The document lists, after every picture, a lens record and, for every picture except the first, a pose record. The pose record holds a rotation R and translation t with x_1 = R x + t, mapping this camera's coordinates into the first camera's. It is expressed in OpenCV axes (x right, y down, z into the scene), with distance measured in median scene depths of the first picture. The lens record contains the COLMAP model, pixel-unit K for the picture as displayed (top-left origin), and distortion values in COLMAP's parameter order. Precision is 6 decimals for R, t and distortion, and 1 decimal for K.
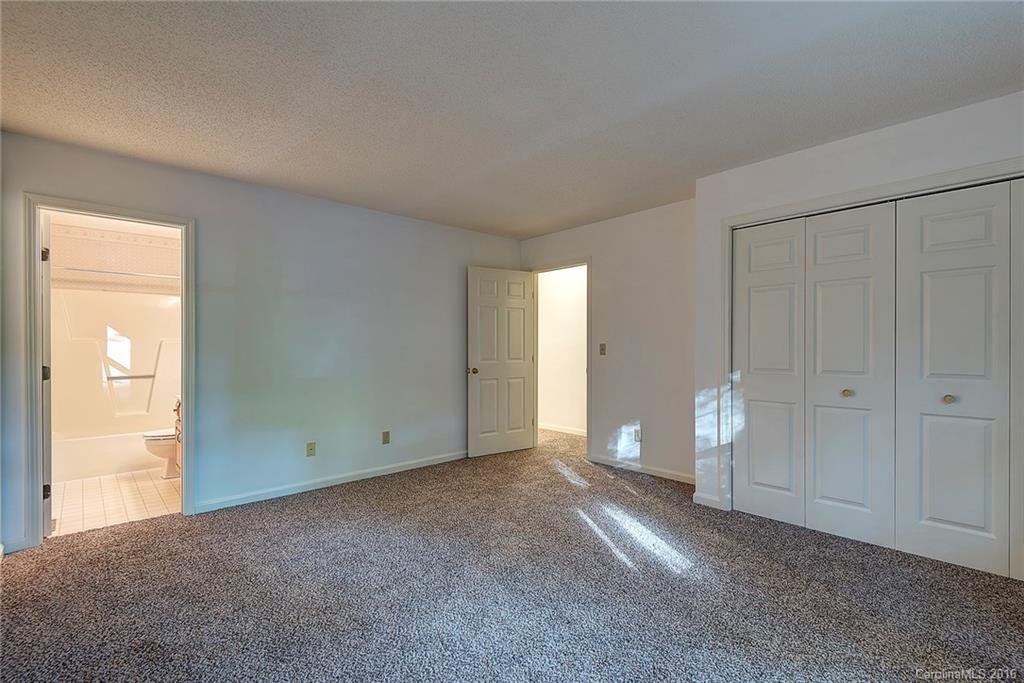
lens RADIAL K [[462.2, 0, 518.9], [0, 462.2, 337.4], [0, 0, 1]] dist [0.014641, -0.007702]
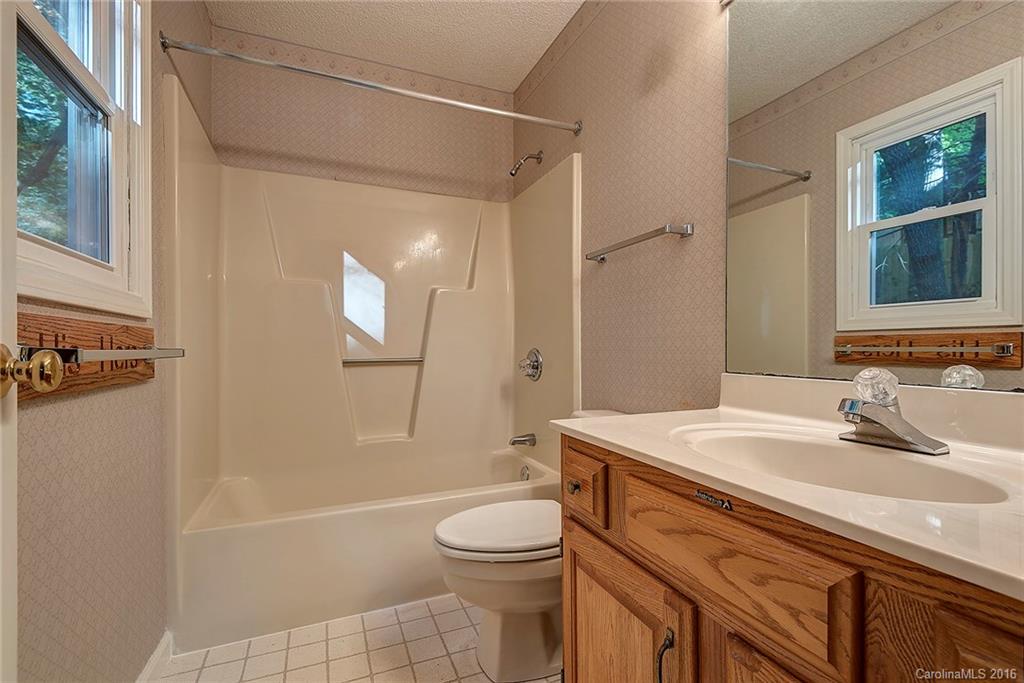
lens RADIAL K [[462.2, 0, 510.5], [0, 462.2, 334.2], [0, 0, 1]] dist [0.014641, -0.007702]
pose [[0.931600, 0.011135, -0.363315, -0.533793], [-0.010389, 0.999938, 0.004007, 0.052758], [0.363337, 0.000041, 0.931658, 0.598790]]
